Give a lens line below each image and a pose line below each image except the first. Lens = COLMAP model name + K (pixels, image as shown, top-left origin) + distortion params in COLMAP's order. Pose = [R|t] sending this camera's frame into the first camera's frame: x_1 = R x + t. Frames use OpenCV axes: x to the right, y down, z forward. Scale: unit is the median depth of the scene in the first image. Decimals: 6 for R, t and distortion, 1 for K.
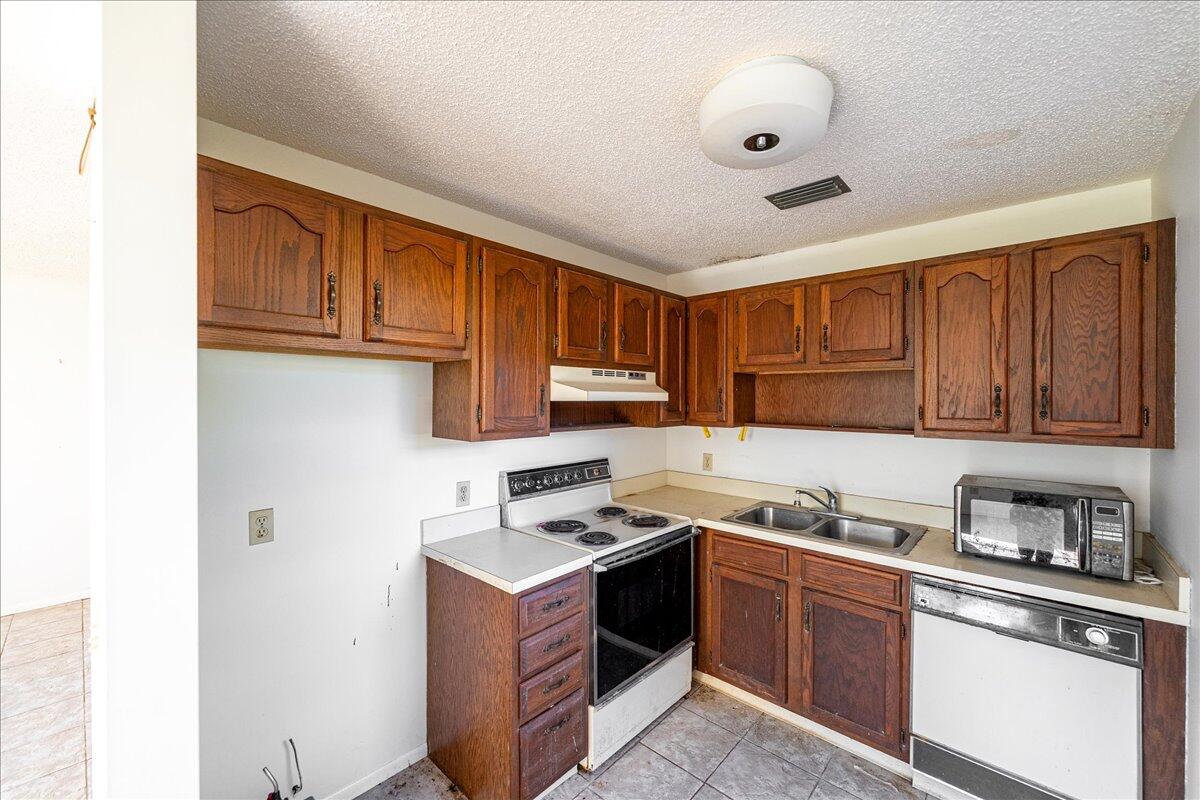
lens RADIAL K [[490.7, 0, 600.0], [0, 490.7, 400.0], [0, 0, 1]] dist [-0.000435, 0.000004]
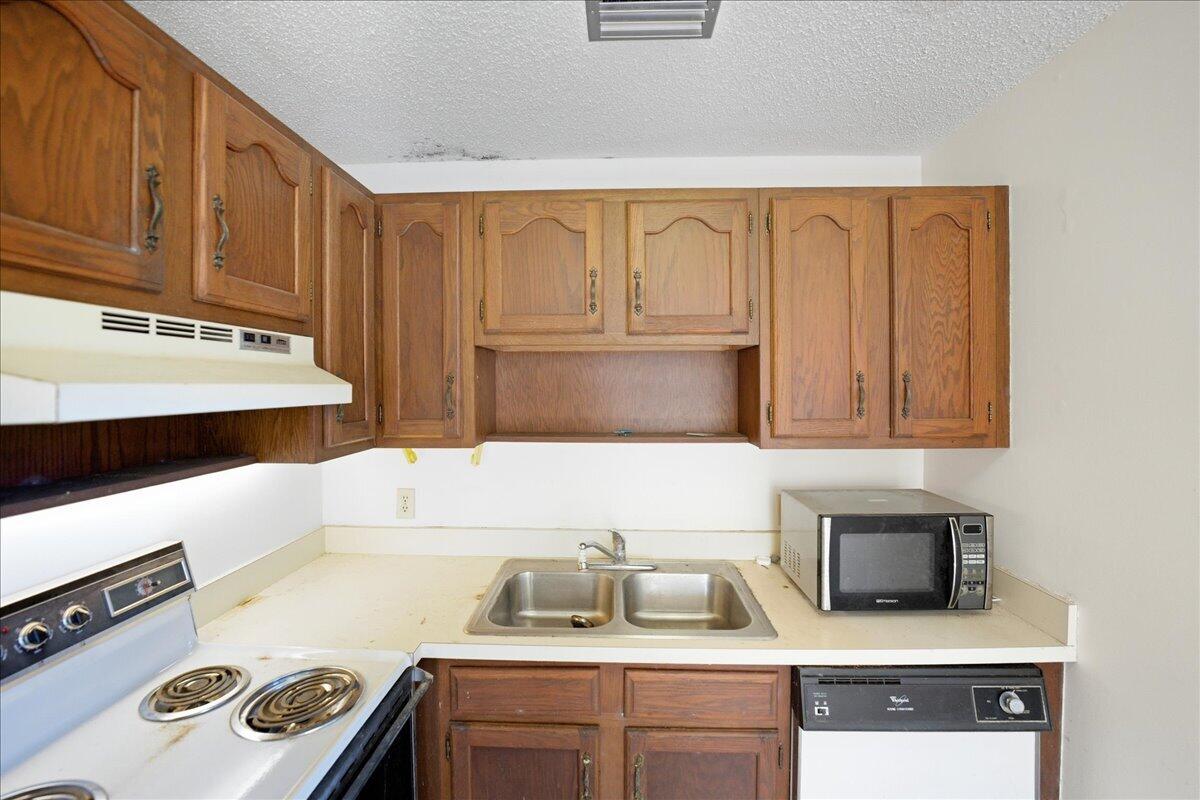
lens RADIAL K [[507.0, 0, 600.6], [0, 507.0, 386.8], [0, 0, 1]] dist [-0.026170, 0.000090]
pose [[0.766691, -0.009647, 0.641943, 0.023365], [0.007531, 0.999953, 0.006033, -0.014176], [-0.641972, 0.000209, 0.766728, 0.550805]]
